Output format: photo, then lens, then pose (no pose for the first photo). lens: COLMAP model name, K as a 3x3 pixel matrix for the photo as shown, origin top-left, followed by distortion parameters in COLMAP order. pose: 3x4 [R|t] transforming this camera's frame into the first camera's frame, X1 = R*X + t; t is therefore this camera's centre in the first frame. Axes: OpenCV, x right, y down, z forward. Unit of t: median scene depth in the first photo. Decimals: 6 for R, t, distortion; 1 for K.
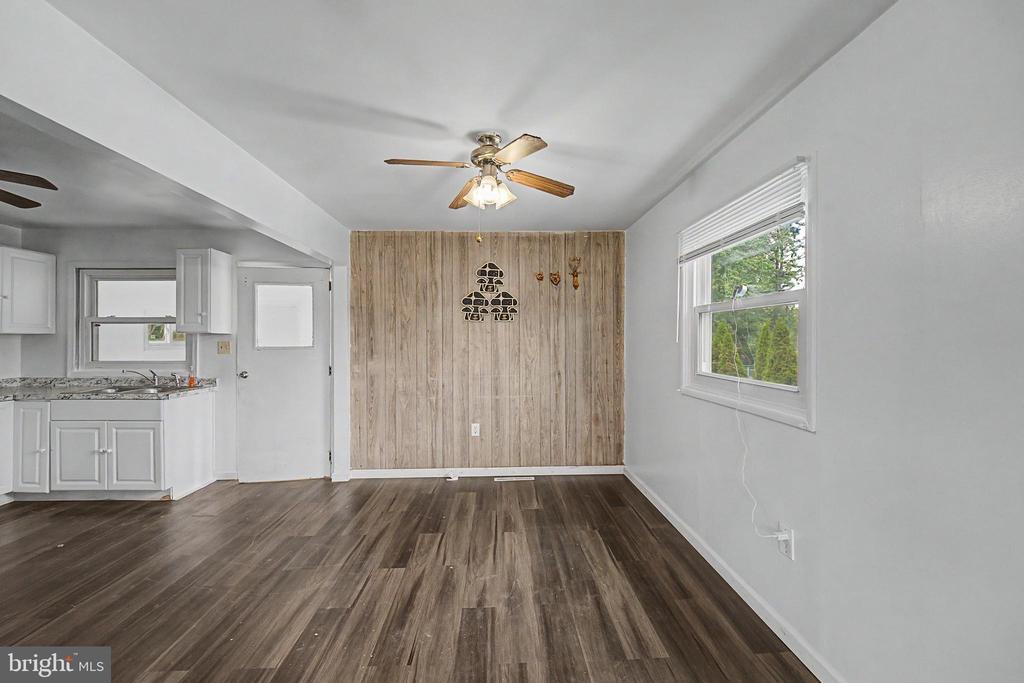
lens RADIAL K [[420.3, 0, 512.0], [0, 420.3, 341.5], [0, 0, 1]] dist [0.000895, -0.007993]
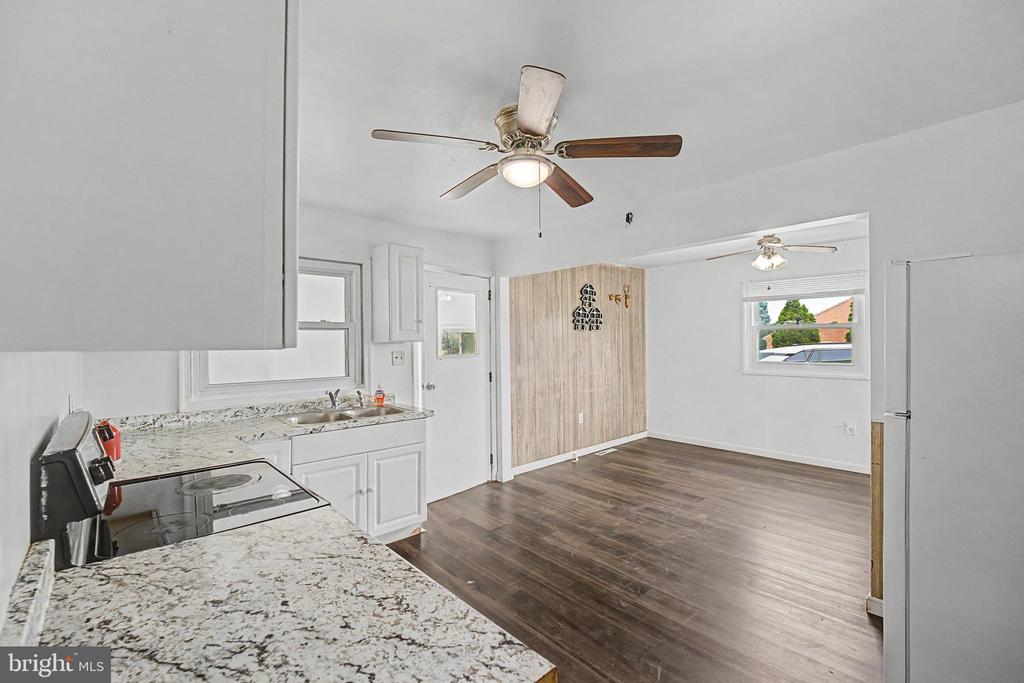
lens RADIAL K [[430.0, 0, 512.0], [0, 430.0, 341.5], [0, 0, 1]] dist [0.001082, -0.008437]
pose [[0.776187, -0.008523, 0.630445, -1.047007], [0.013279, 0.999908, -0.002832, -0.014529], [-0.630363, 0.010570, 0.776229, 0.144720]]
